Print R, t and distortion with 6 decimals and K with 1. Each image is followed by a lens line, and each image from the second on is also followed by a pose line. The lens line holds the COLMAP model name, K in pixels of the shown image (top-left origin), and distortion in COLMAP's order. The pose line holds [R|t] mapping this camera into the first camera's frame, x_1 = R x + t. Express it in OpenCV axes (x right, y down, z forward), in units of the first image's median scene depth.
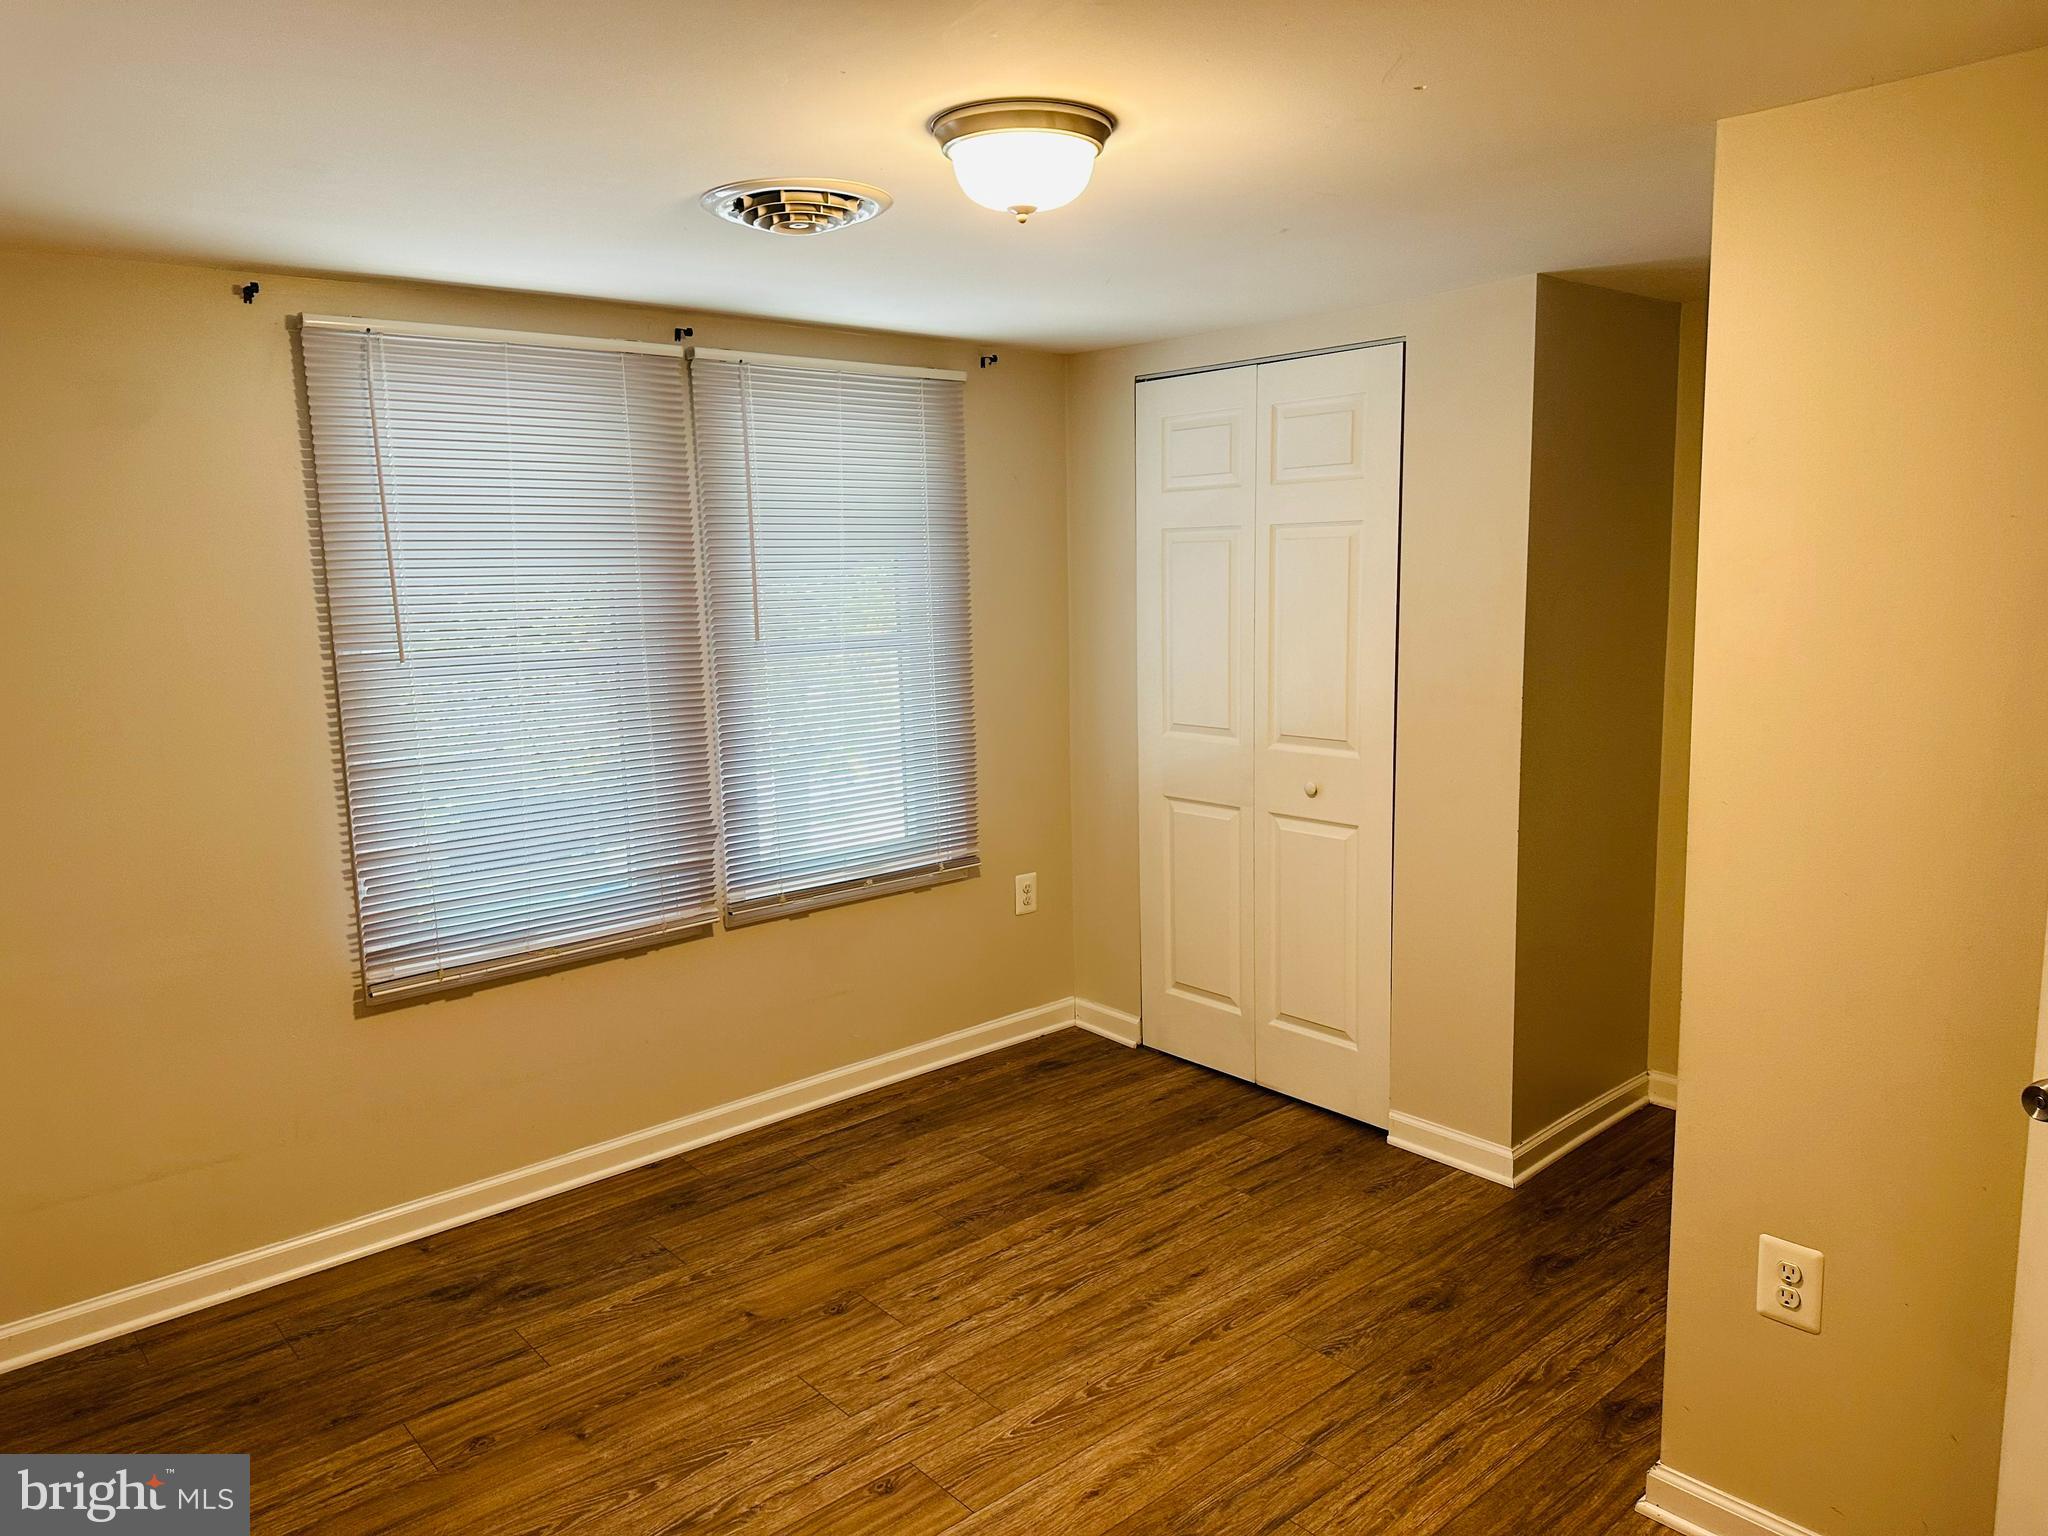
lens RADIAL K [[1456.4, 0, 1117.9], [0, 1456.4, 667.8], [0, 0, 1]] dist [0.093516, -0.085089]
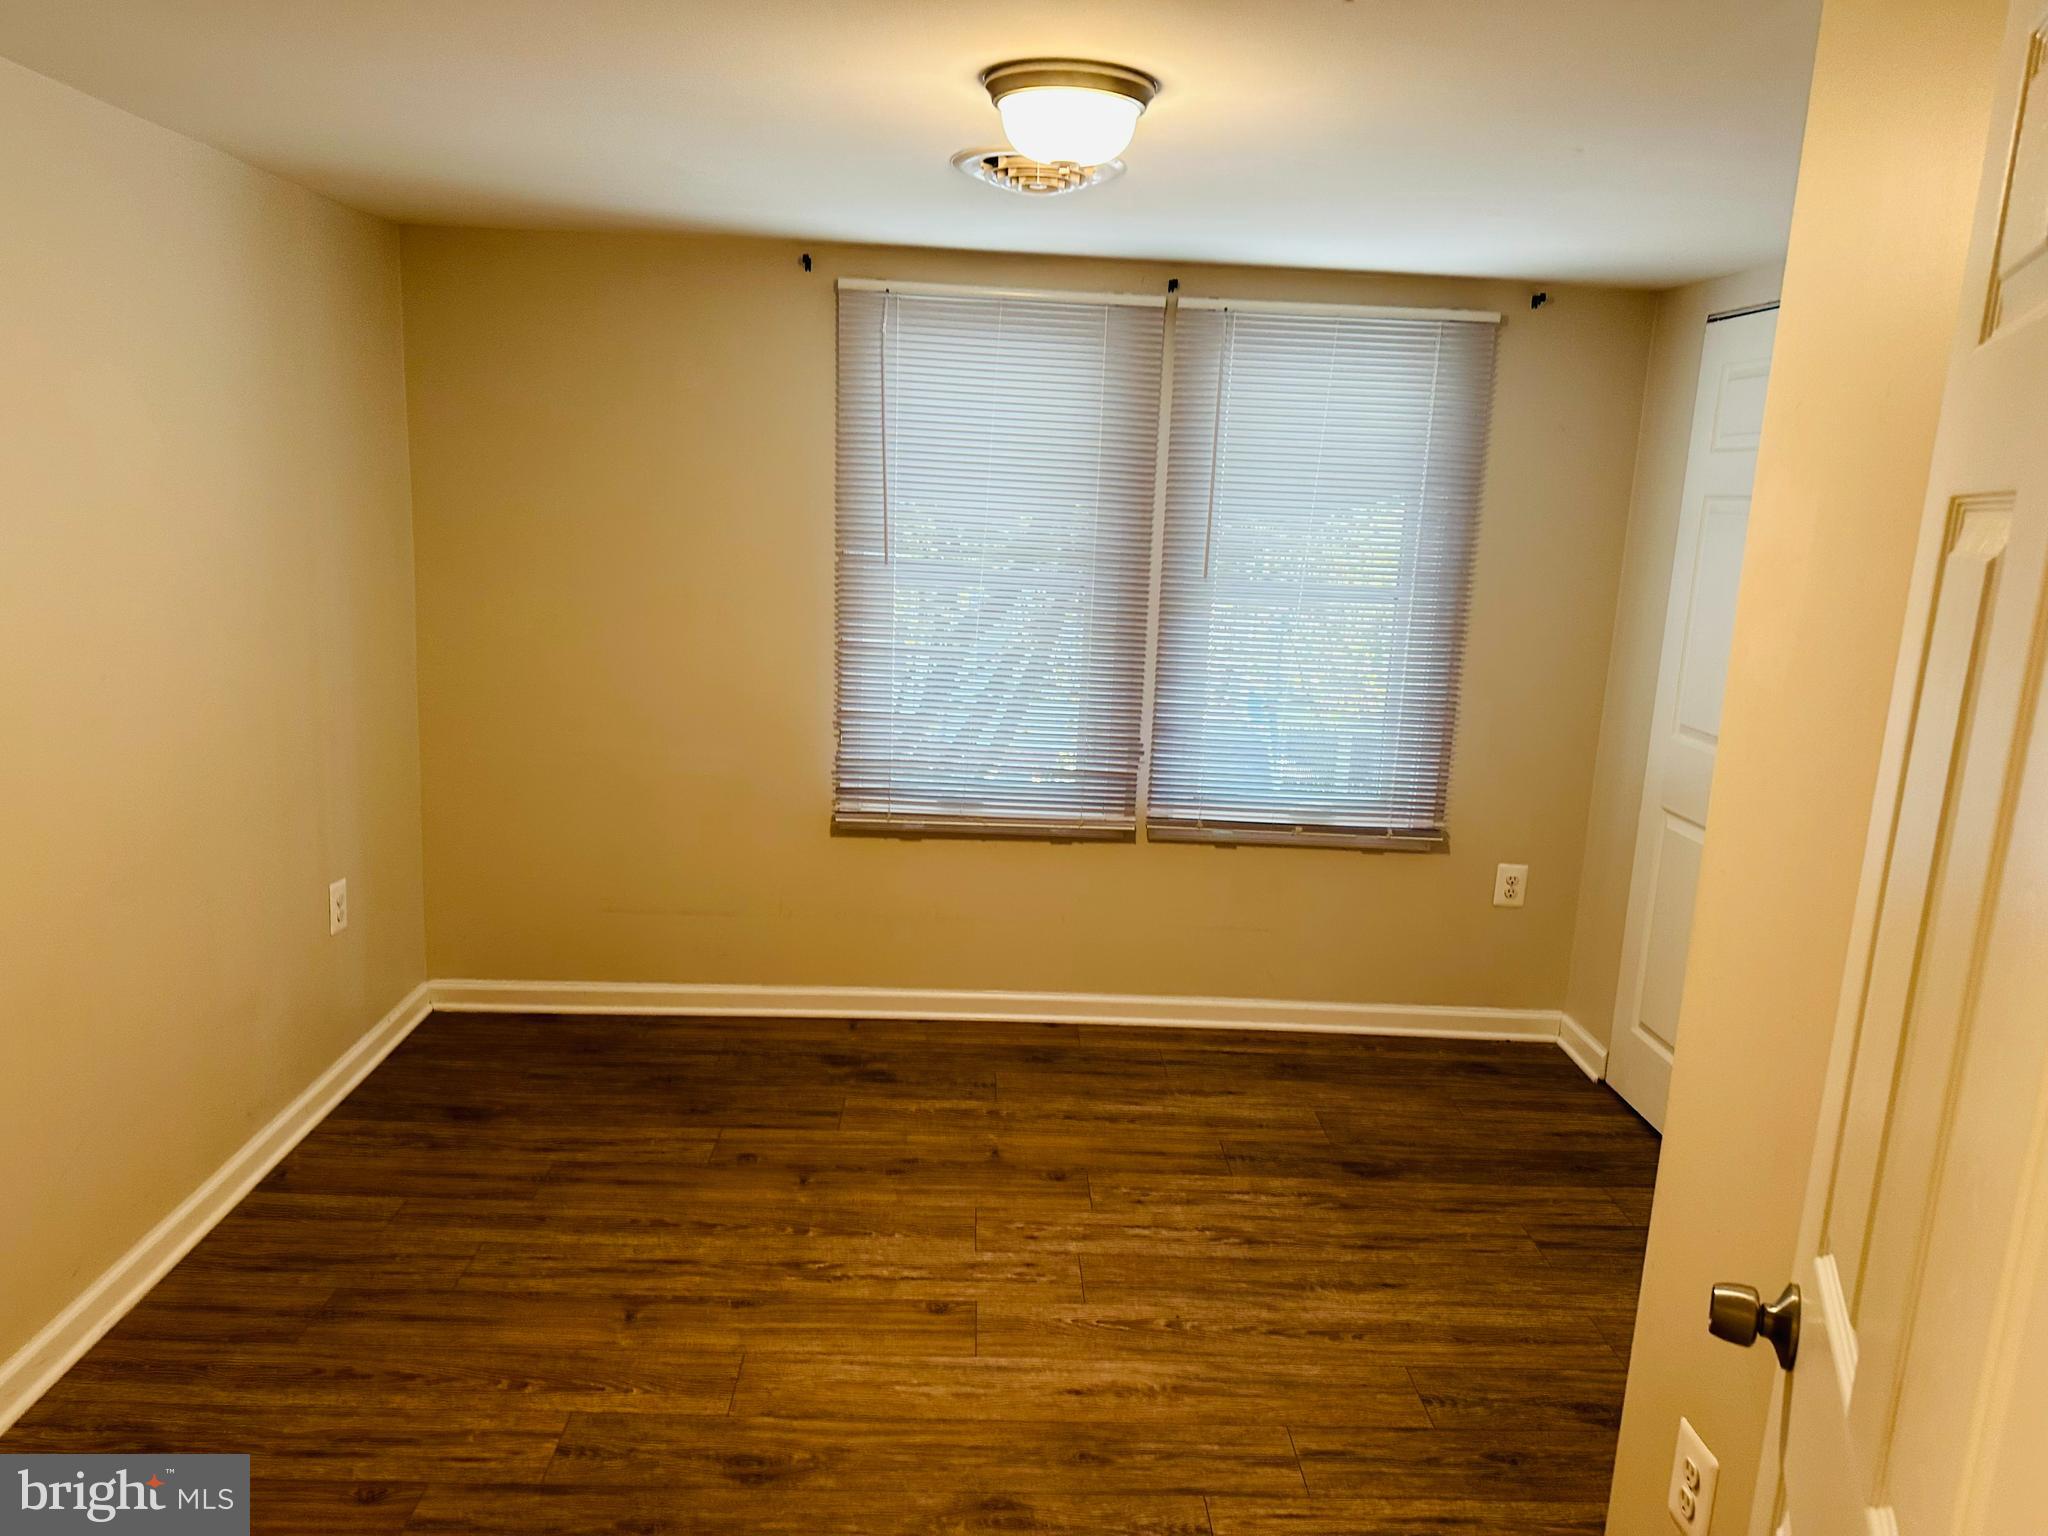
lens RADIAL K [[1456.4, 0, 981.1], [0, 1456.4, 696.1], [0, 0, 1]] dist [0.093516, -0.085089]
pose [[0.773560, 0.147915, -0.616220, 0.340202], [-0.116399, 0.988999, 0.091277, -0.014056], [0.622942, 0.001119, 0.782267, 0.090787]]
